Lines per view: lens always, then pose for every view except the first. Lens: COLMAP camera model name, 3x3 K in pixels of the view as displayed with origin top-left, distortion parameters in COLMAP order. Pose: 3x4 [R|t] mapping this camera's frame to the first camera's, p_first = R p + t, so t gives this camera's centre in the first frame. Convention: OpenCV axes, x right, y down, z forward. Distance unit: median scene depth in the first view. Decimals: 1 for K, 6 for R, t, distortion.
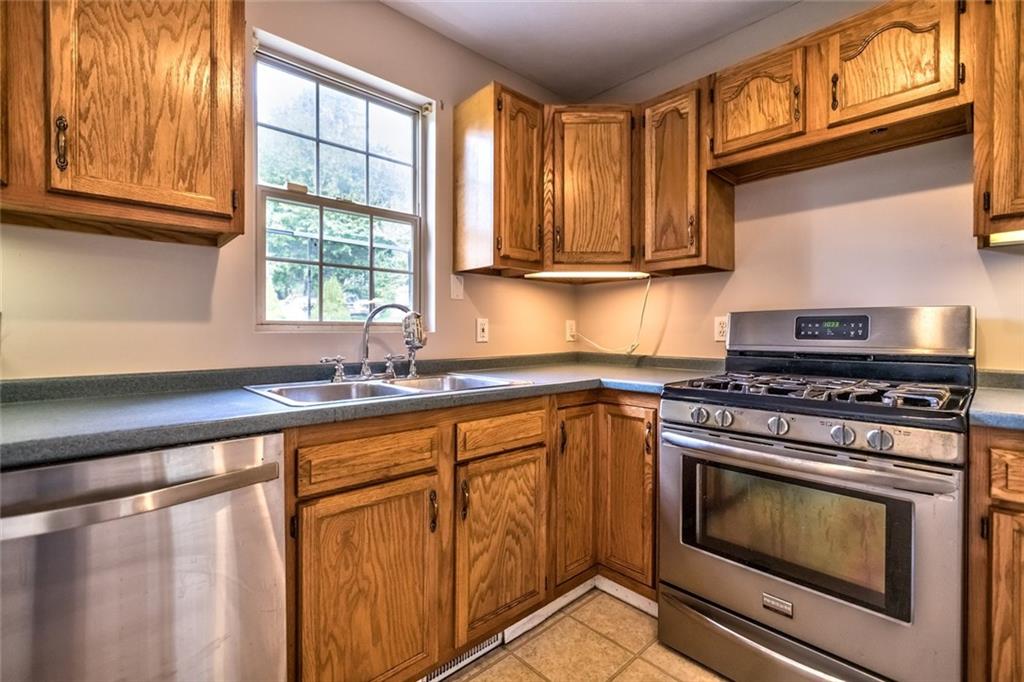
lens RADIAL K [[464.2, 0, 512.8], [0, 464.2, 334.4], [0, 0, 1]] dist [0.000536, 0.000013]
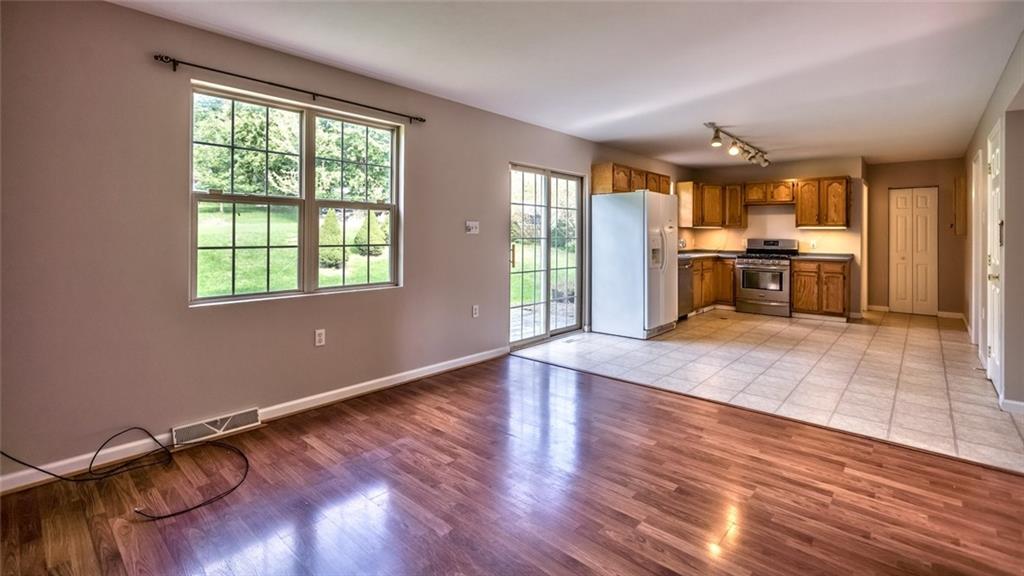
lens RADIAL K [[461.4, 0, 522.1], [0, 461.4, 237.9], [0, 0, 1]] dist [0.005465, 0.000030]
pose [[0.995245, 0.007134, 0.097142, -1.909630], [-0.006835, 0.999971, -0.003414, -0.030170], [-0.097164, 0.002734, 0.995265, -2.858457]]
